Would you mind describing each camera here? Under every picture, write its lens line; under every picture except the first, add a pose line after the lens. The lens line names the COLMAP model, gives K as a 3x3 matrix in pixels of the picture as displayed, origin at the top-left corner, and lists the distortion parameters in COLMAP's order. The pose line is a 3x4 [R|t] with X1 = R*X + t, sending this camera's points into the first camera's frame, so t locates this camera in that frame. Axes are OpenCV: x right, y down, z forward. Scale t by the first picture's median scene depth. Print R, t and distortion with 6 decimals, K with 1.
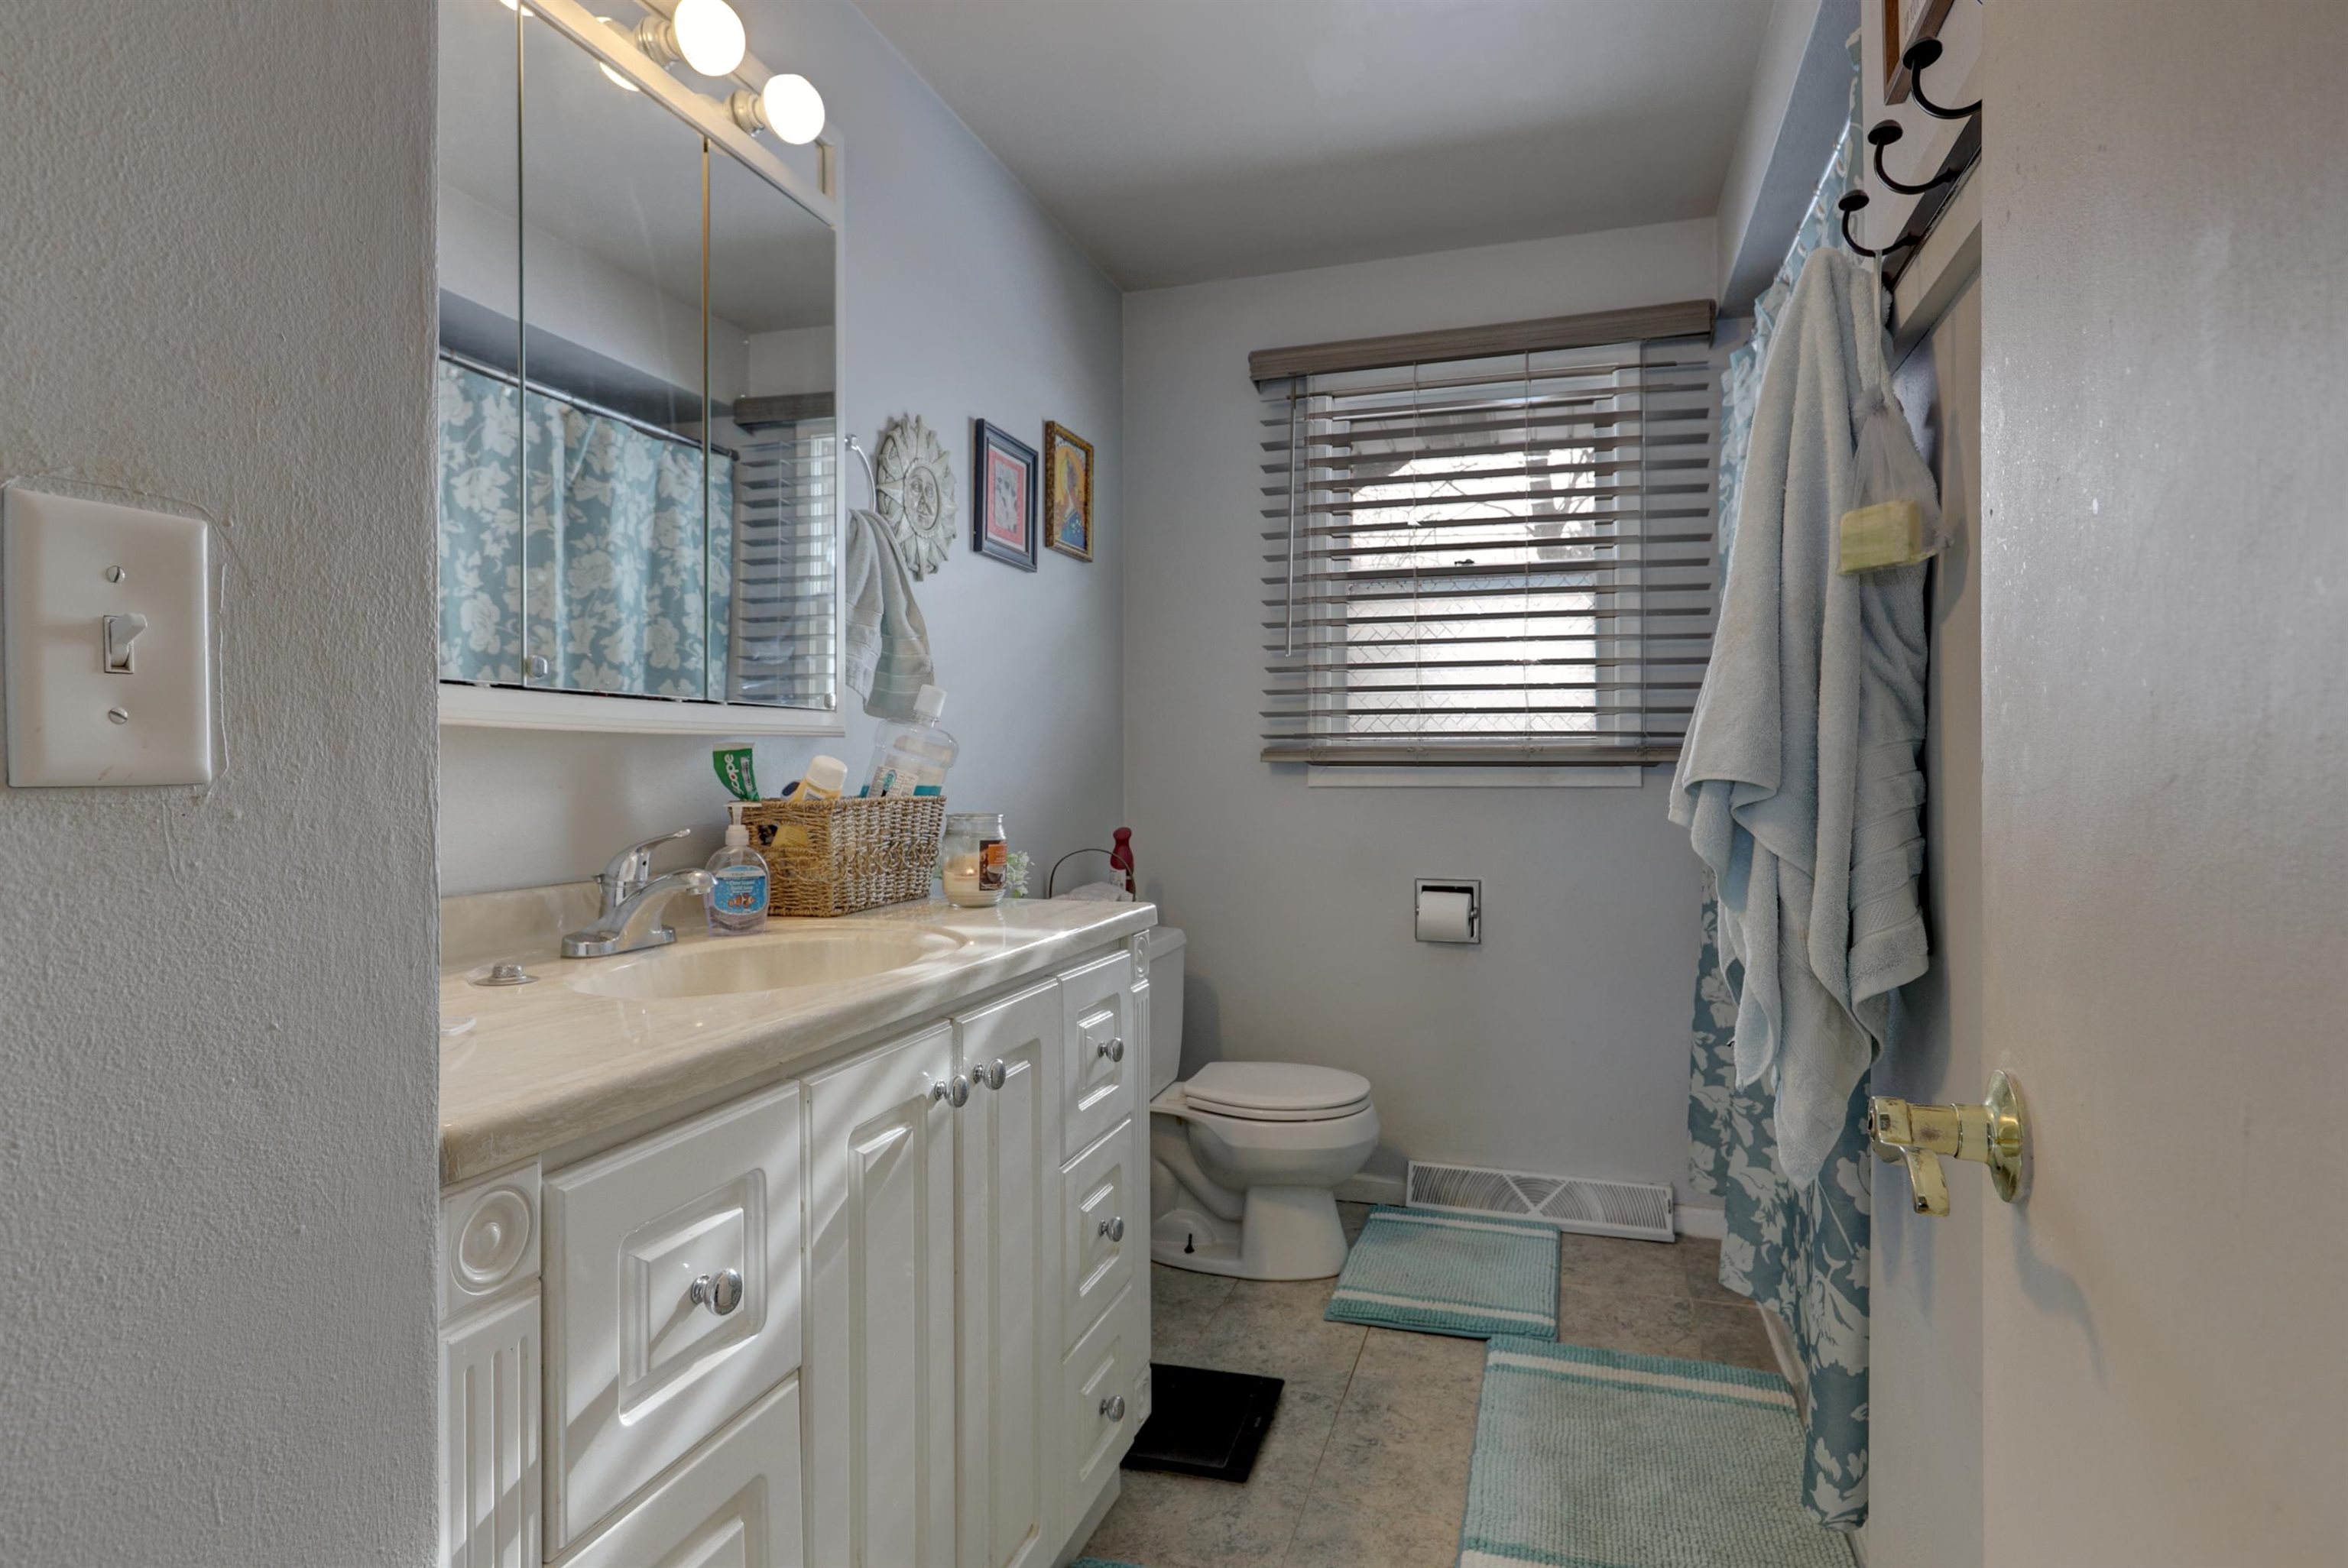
lens RADIAL K [[1216.9, 0, 1181.2], [0, 1216.9, 775.1], [0, 0, 1]] dist [0.001188, -0.000488]
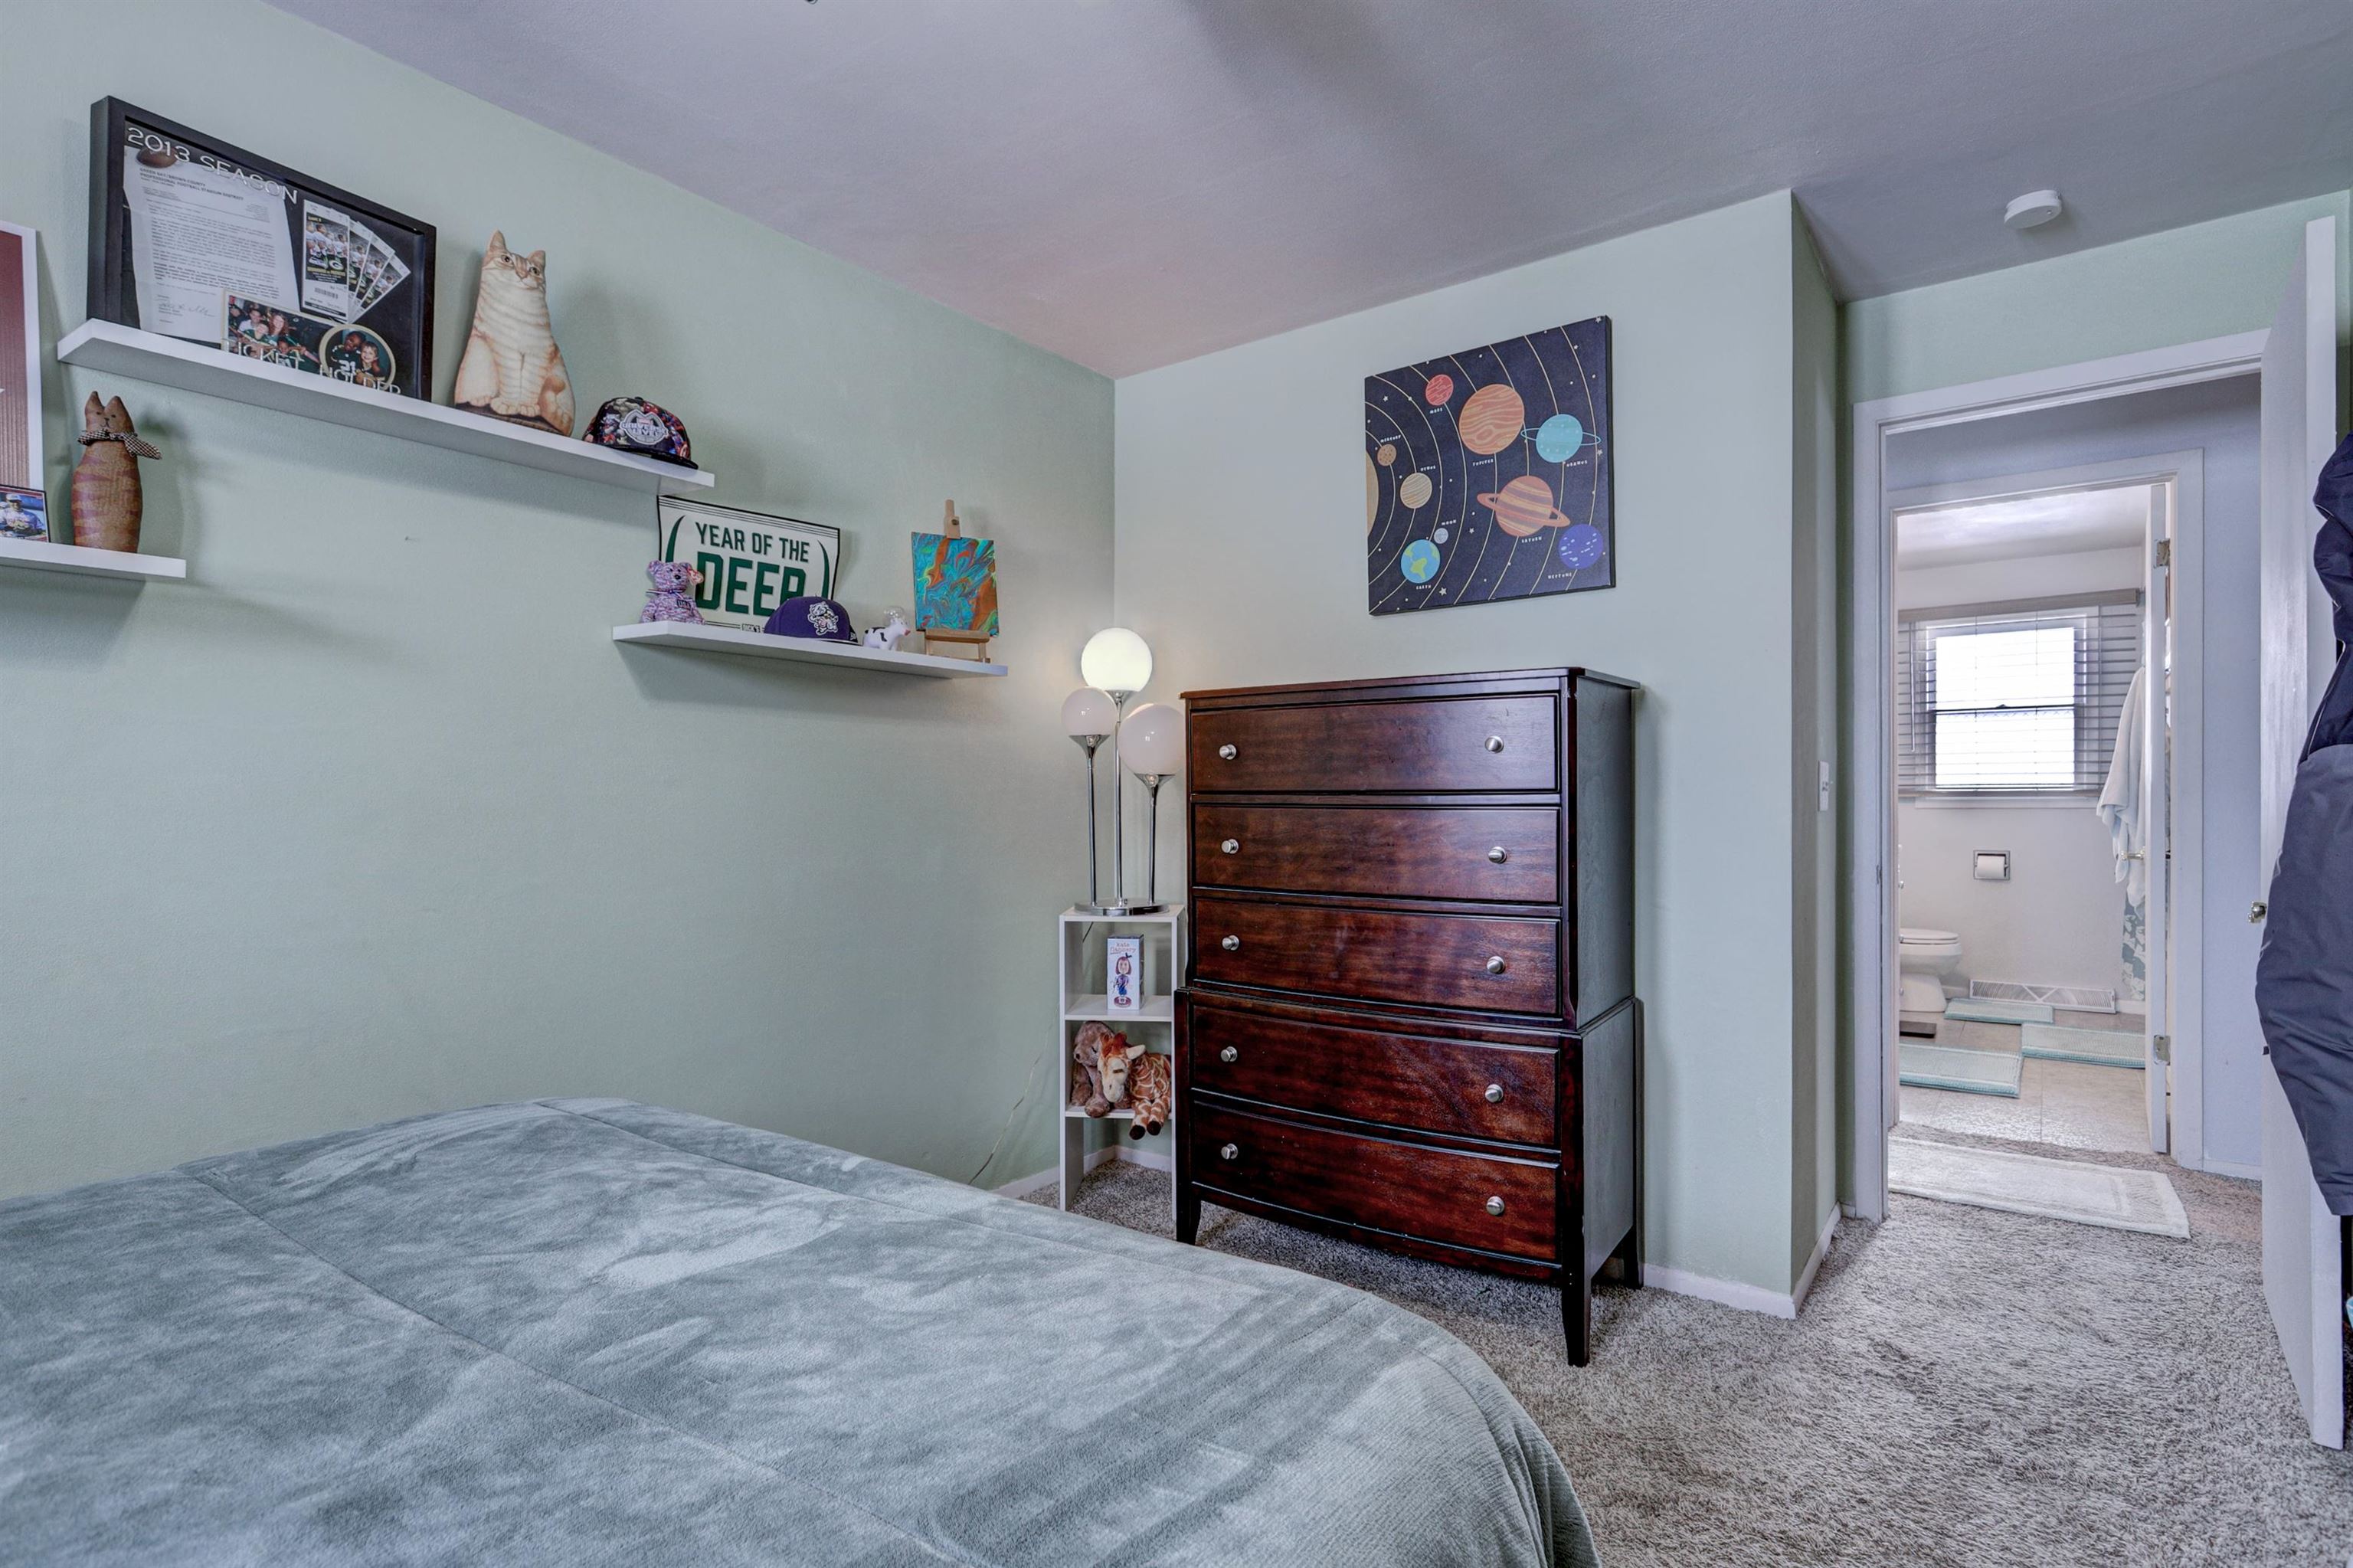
lens RADIAL K [[1219.7, 0, 1122.9], [0, 1219.7, 809.6], [0, 0, 1]] dist [0.001188, -0.000488]
pose [[0.940792, 0.004649, -0.338952, -0.533390], [-0.002967, 0.999981, 0.005481, 0.006624], [0.338971, -0.004151, 0.940788, -1.671408]]
